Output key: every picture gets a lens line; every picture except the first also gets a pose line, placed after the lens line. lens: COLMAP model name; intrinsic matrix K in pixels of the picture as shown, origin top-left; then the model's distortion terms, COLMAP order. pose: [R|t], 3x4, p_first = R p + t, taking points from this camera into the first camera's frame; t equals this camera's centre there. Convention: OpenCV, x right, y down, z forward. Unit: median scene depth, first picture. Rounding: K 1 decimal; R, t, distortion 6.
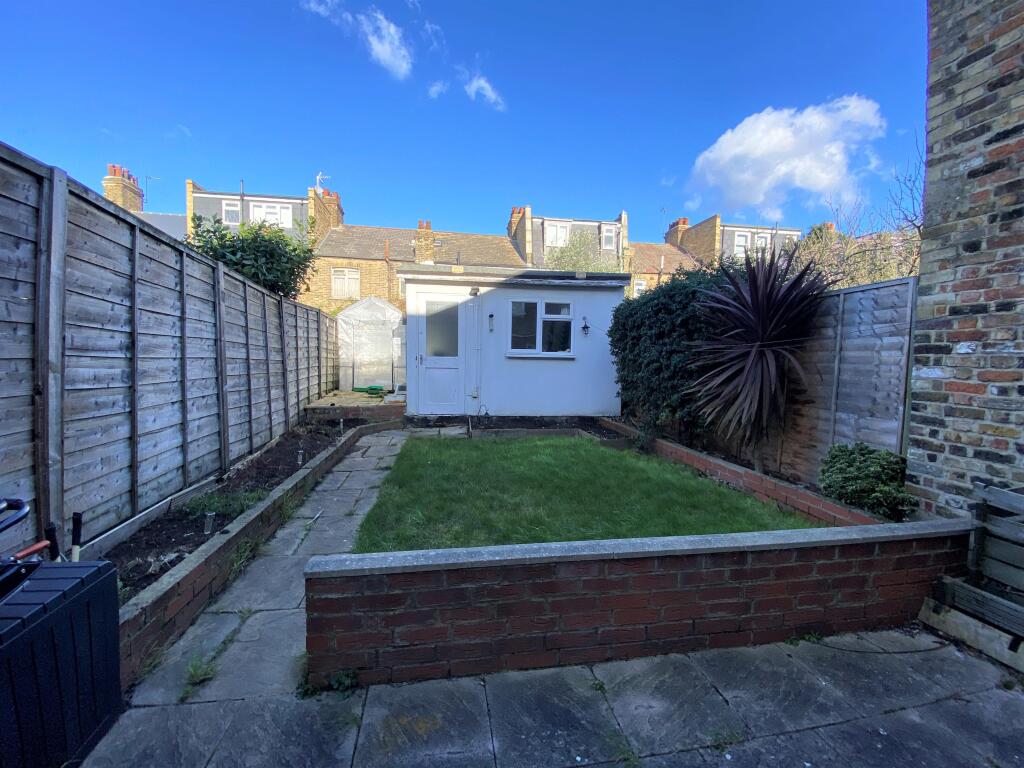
lens RADIAL K [[423.2, 0, 529.0], [0, 423.2, 398.2], [0, 0, 1]] dist [0.003269, -0.011155]
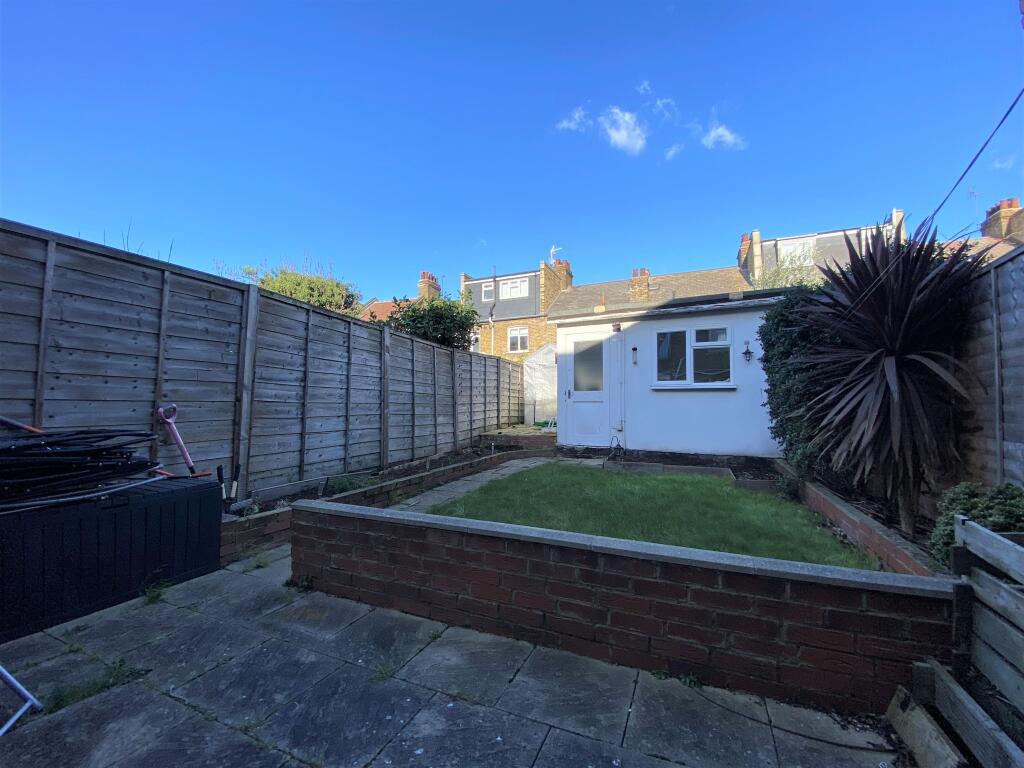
lens RADIAL K [[423.2, 0, 519.3], [0, 423.2, 396.3], [0, 0, 1]] dist [0.003269, -0.011155]
pose [[0.841568, -0.025218, -0.539563, 0.489630], [-0.033866, 0.994481, -0.099301, 0.059869], [0.539089, 0.101841, 0.836069, 0.034967]]
